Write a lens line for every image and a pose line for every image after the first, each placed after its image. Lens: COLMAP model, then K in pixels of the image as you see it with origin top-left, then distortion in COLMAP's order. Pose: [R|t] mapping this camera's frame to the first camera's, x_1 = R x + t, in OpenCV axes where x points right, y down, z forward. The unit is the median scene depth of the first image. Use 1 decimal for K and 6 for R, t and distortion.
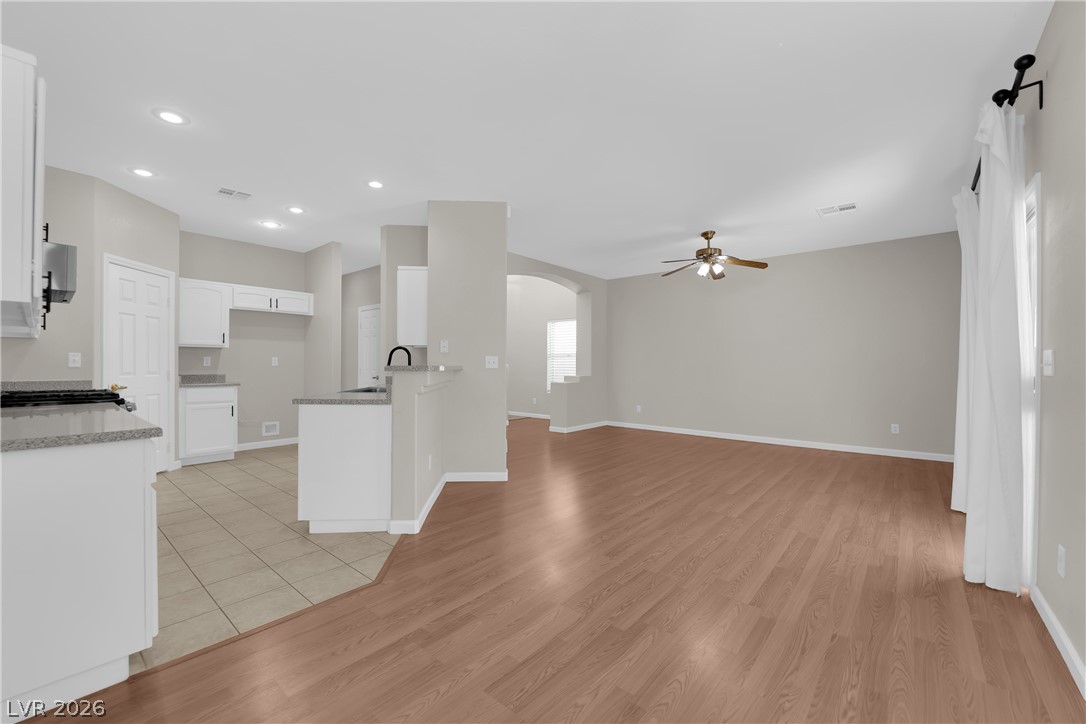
lens RADIAL K [[438.2, 0, 538.0], [0, 438.2, 365.0], [0, 0, 1]] dist [-0.013769, -0.002156]
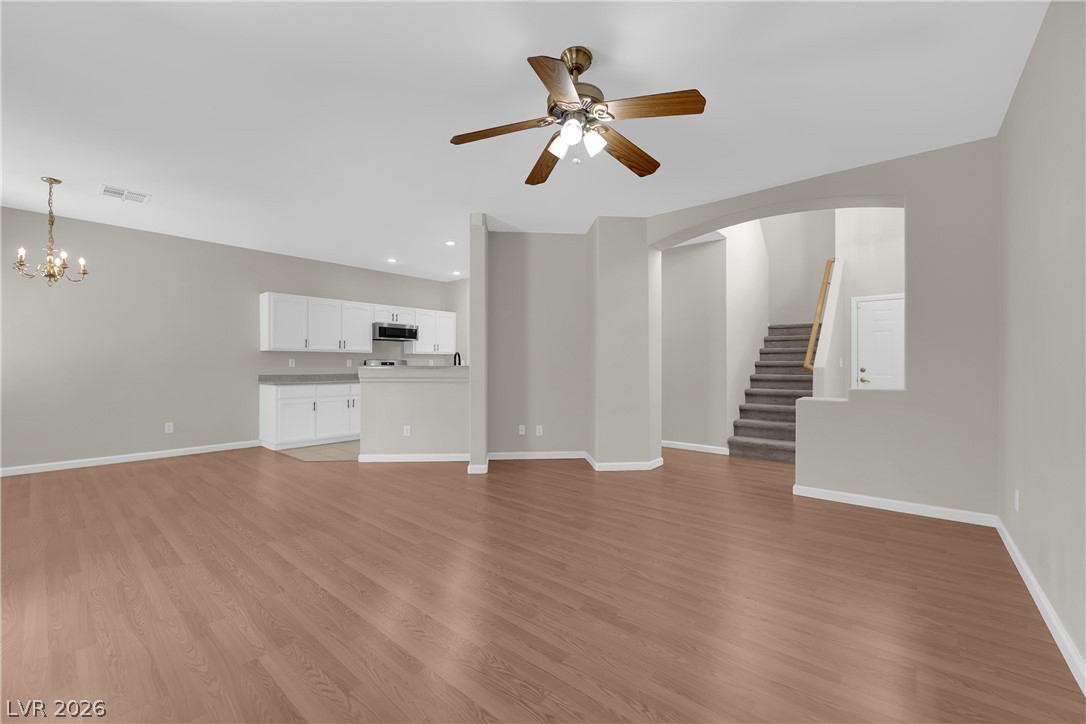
lens RADIAL K [[438.2, 0, 539.5], [0, 438.2, 358.5], [0, 0, 1]] dist [-0.013769, -0.002156]
pose [[0.002729, -0.017206, -0.999848, 1.072457], [-0.001946, 0.999850, -0.017211, 0.002164], [0.999994, 0.001993, 0.002695, 1.253323]]
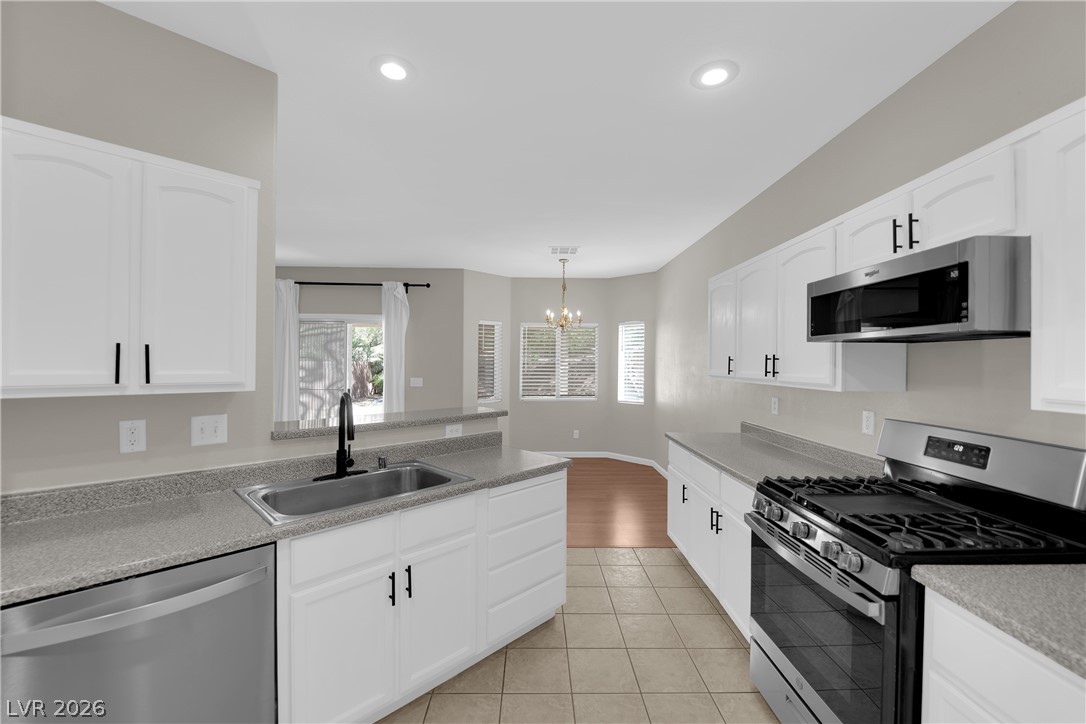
lens RADIAL K [[438.2, 0, 539.8], [0, 438.2, 361.8], [0, 0, 1]] dist [-0.013769, -0.002156]
pose [[-0.659403, -0.009432, 0.751731, -0.831804], [-0.011807, 0.999928, 0.002190, -0.080799], [-0.751697, -0.007432, -0.659467, 1.156513]]
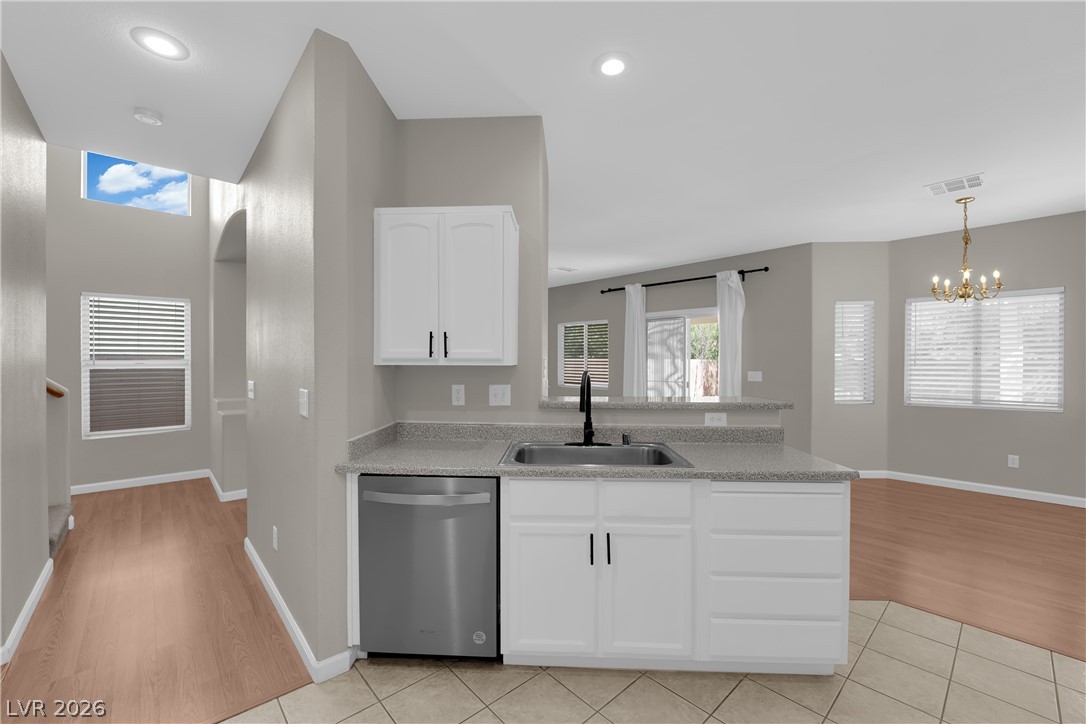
lens RADIAL K [[438.2, 0, 537.7], [0, 438.2, 362.4], [0, 0, 1]] dist [-0.013769, -0.002156]
pose [[0.130779, -0.007560, 0.991383, -0.880009], [0.000046, 0.999971, 0.007620, -0.057431], [-0.991412, -0.000951, 0.130775, 0.983608]]
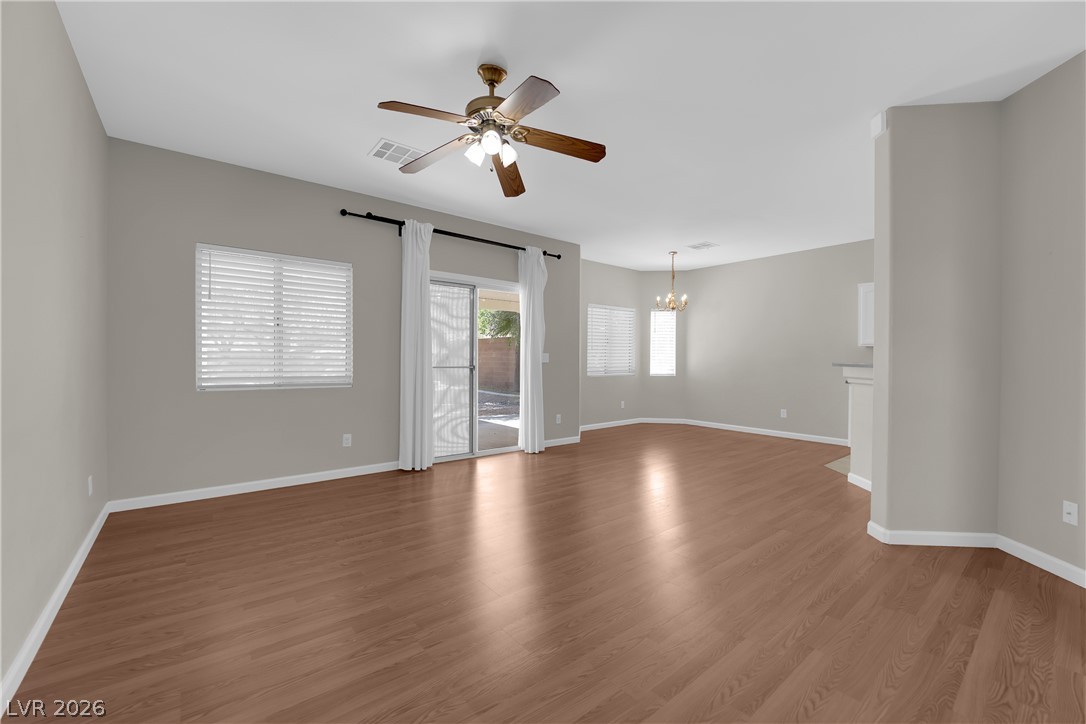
lens RADIAL K [[438.2, 0, 539.8], [0, 438.2, 362.9], [0, 0, 1]] dist [-0.013769, -0.002156]
pose [[-0.982867, -0.012315, 0.183902, 0.330652], [-0.010587, 0.999890, 0.010377, -0.001206], [-0.184009, 0.008253, -0.982890, 1.882928]]
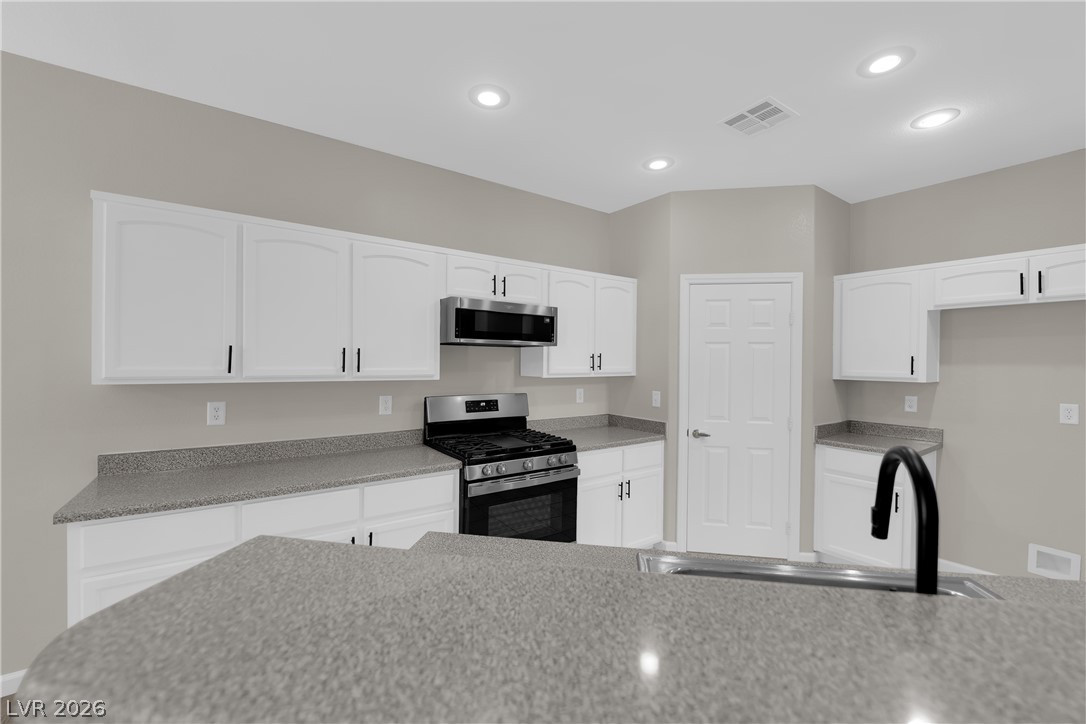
lens RADIAL K [[438.2, 0, 538.4], [0, 438.2, 364.1], [0, 0, 1]] dist [-0.013769, -0.002156]
pose [[-0.244000, -0.000956, -0.969775, -0.092223], [-0.013345, 0.999908, 0.002372, -0.077222], [0.969683, 0.013521, -0.243991, 0.885634]]
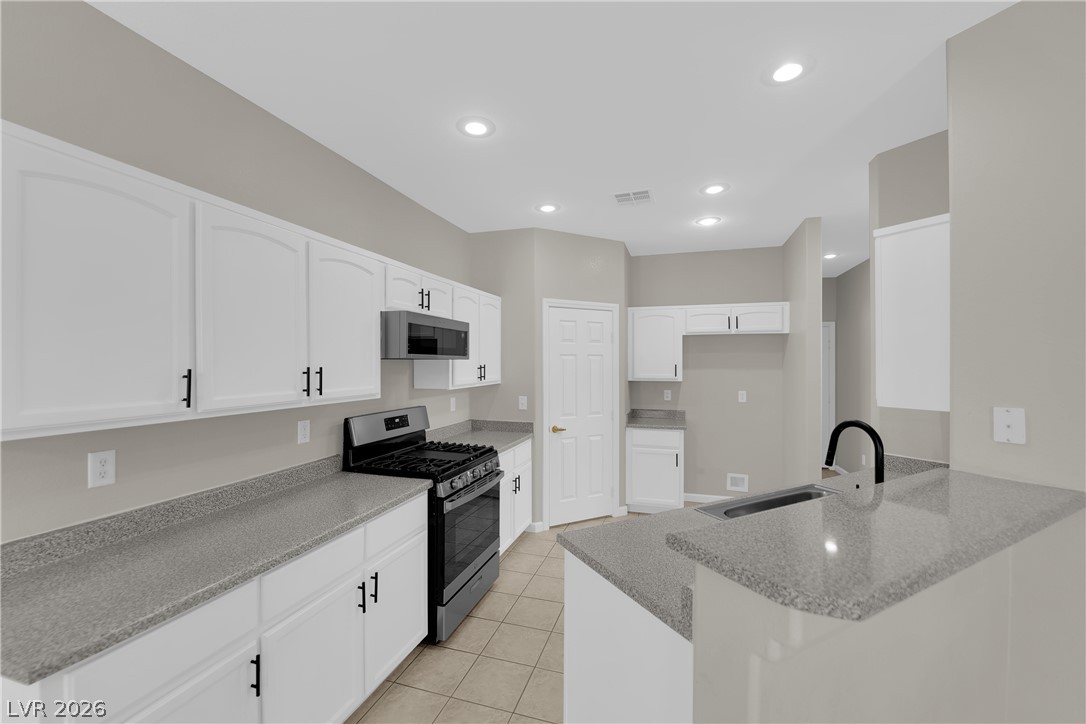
lens RADIAL K [[438.2, 0, 540.2], [0, 438.2, 363.9], [0, 0, 1]] dist [-0.013769, -0.002156]
pose [[0.391948, -0.003177, -0.919982, -0.046539], [0.000581, 0.999995, -0.003206, -0.095464], [0.919987, 0.000722, 0.391948, 0.549896]]
